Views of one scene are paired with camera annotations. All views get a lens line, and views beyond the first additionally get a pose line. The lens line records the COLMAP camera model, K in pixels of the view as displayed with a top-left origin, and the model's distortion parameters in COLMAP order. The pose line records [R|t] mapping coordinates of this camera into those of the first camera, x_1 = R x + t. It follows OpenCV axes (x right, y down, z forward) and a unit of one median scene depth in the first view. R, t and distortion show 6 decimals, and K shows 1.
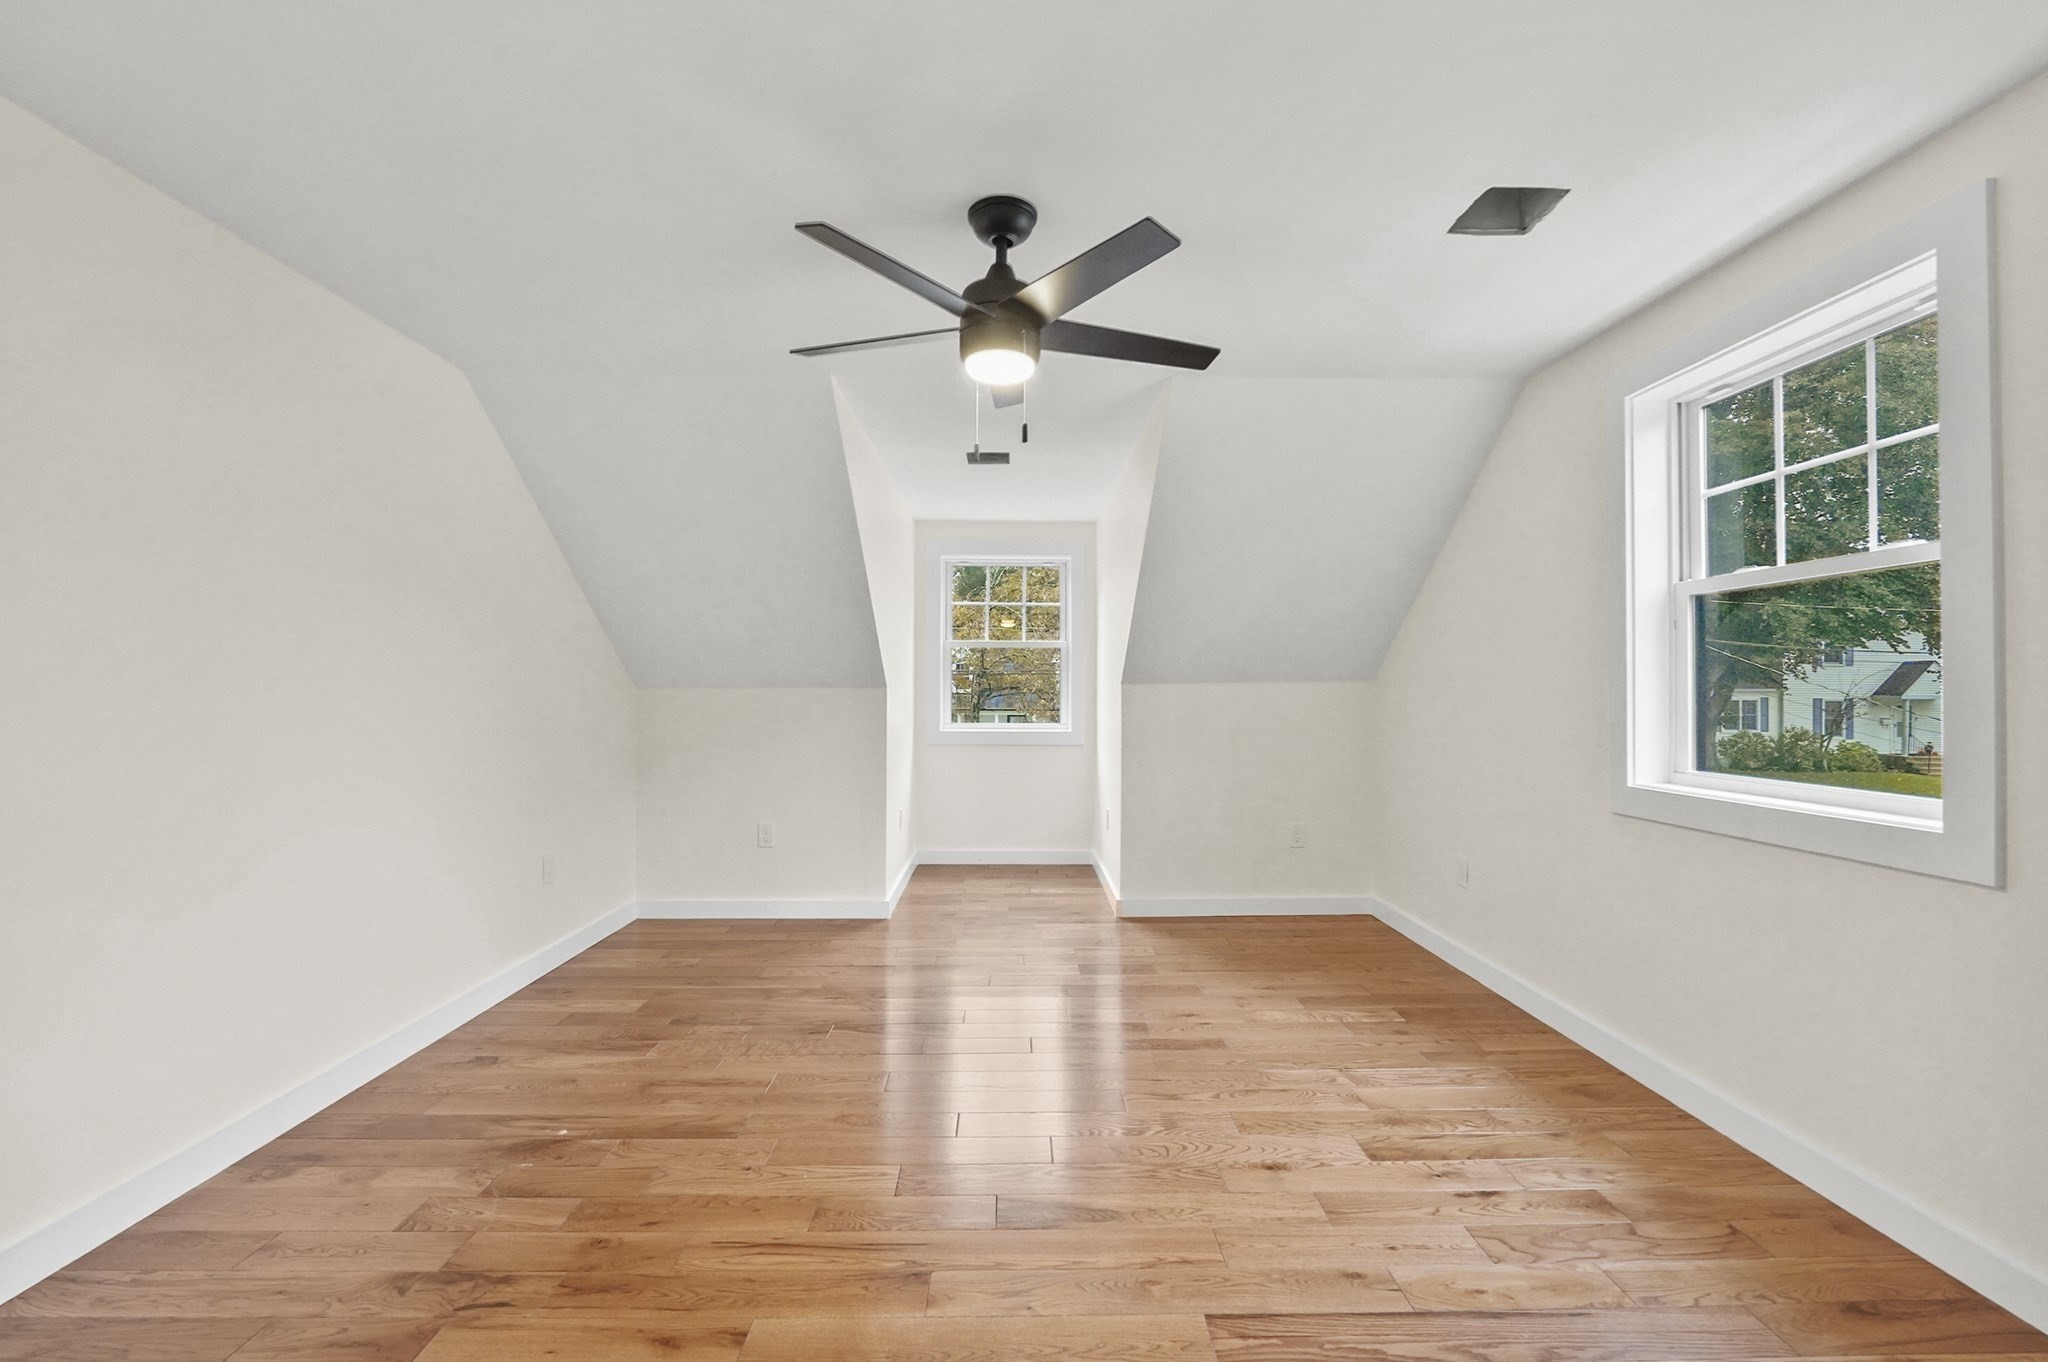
lens RADIAL K [[852.3, 0, 1021.6], [0, 852.3, 689.8], [0, 0, 1]] dist [-0.007730, -0.002744]
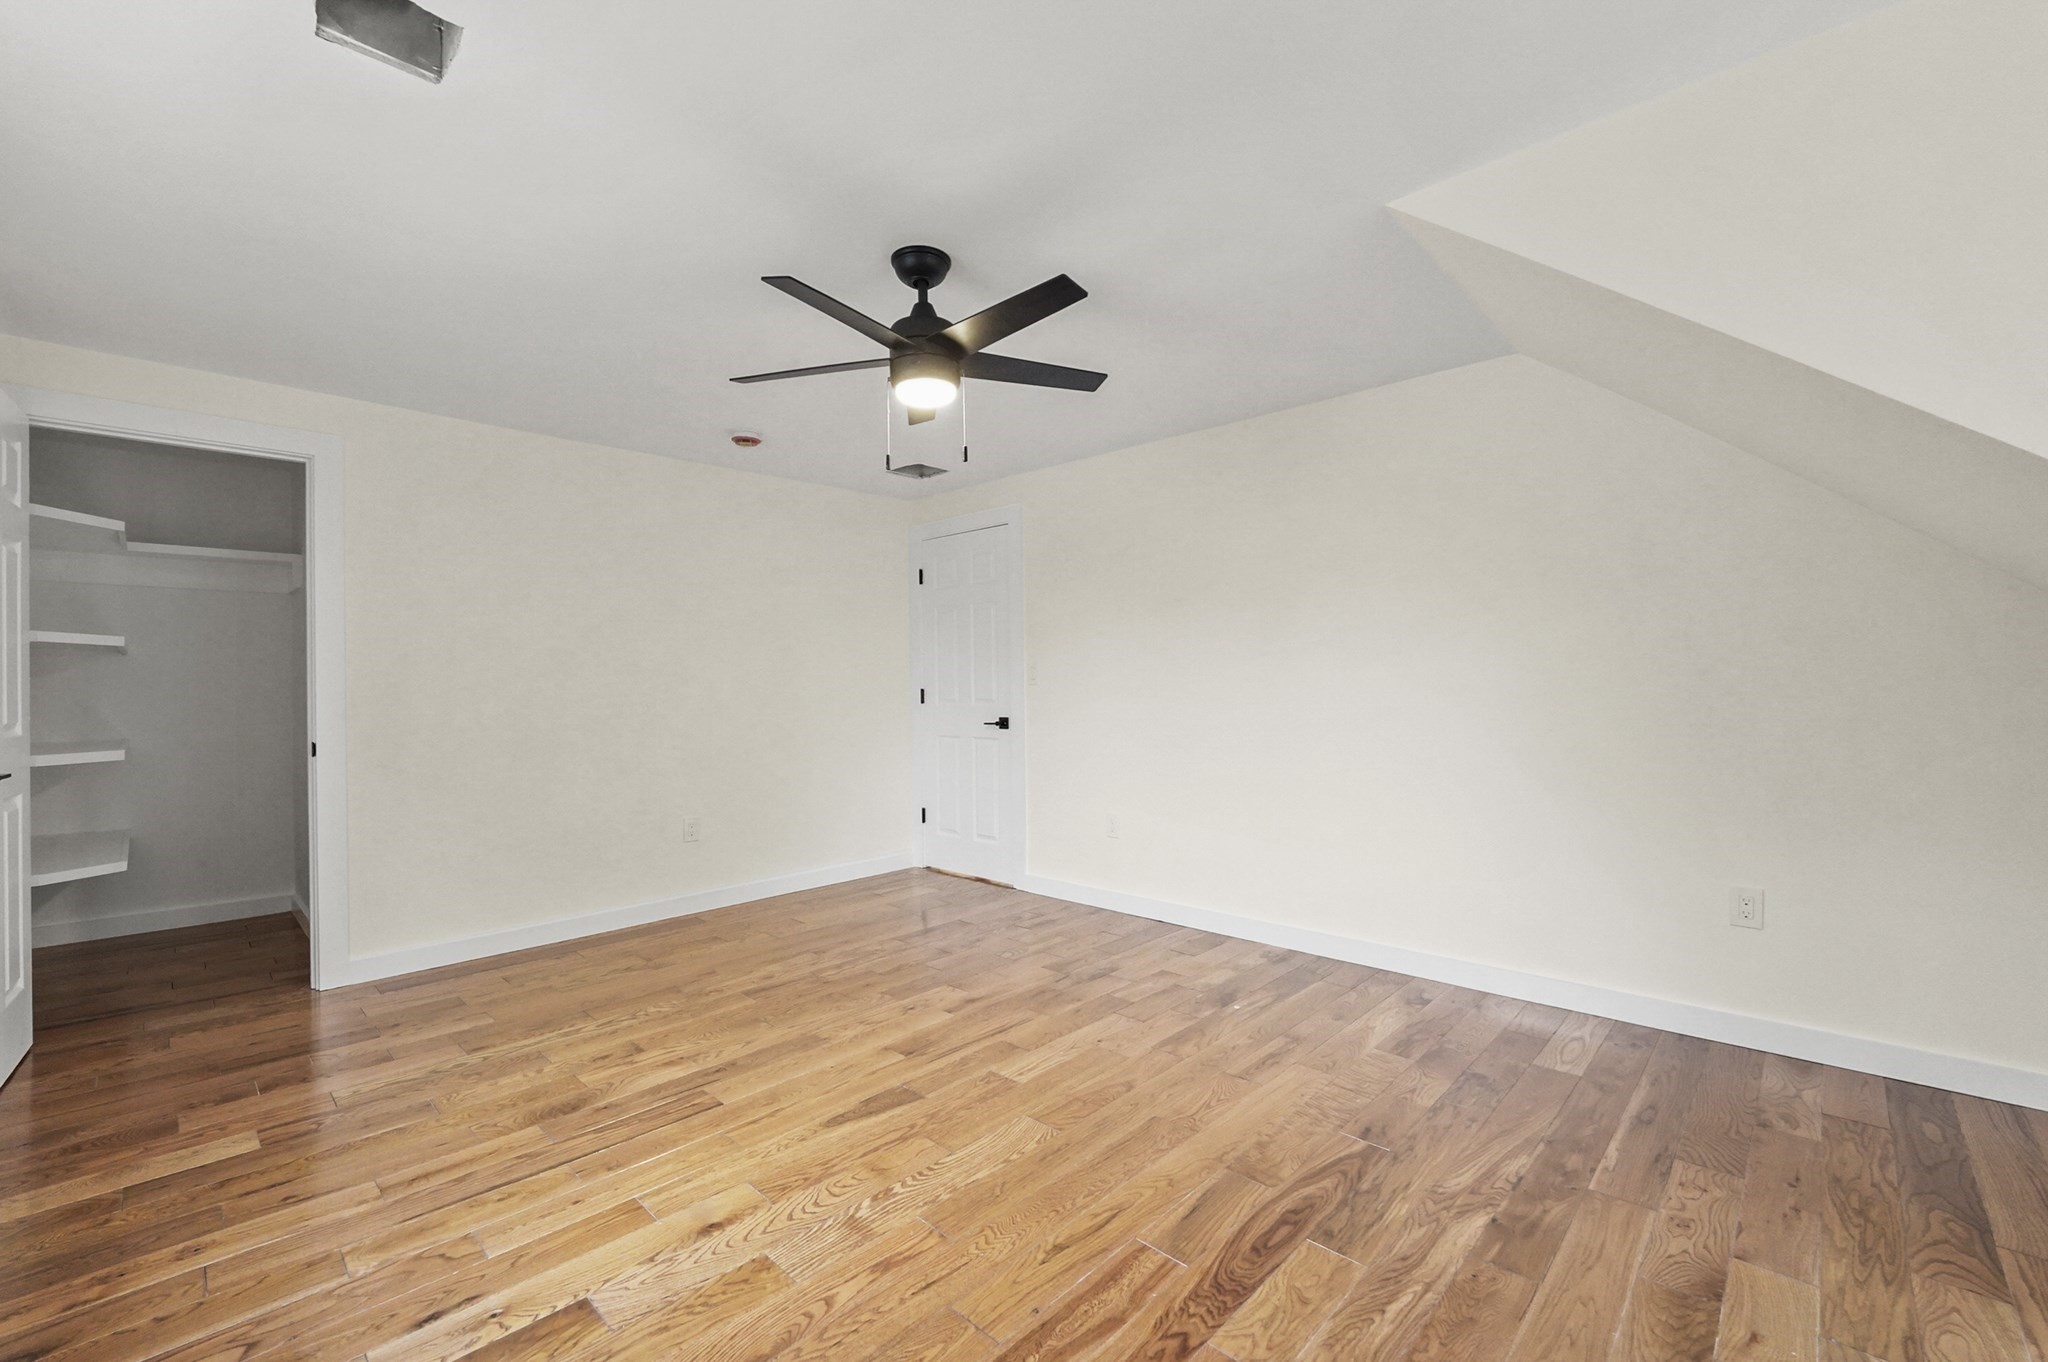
lens RADIAL K [[852.3, 0, 1023.4], [0, 852.3, 678.8], [0, 0, 1]] dist [-0.007730, -0.002744]
pose [[-0.700691, 0.001340, -0.713463, 0.666973], [0.010400, 0.999911, -0.008336, 0.022140], [0.713389, -0.013261, -0.700643, 1.788857]]
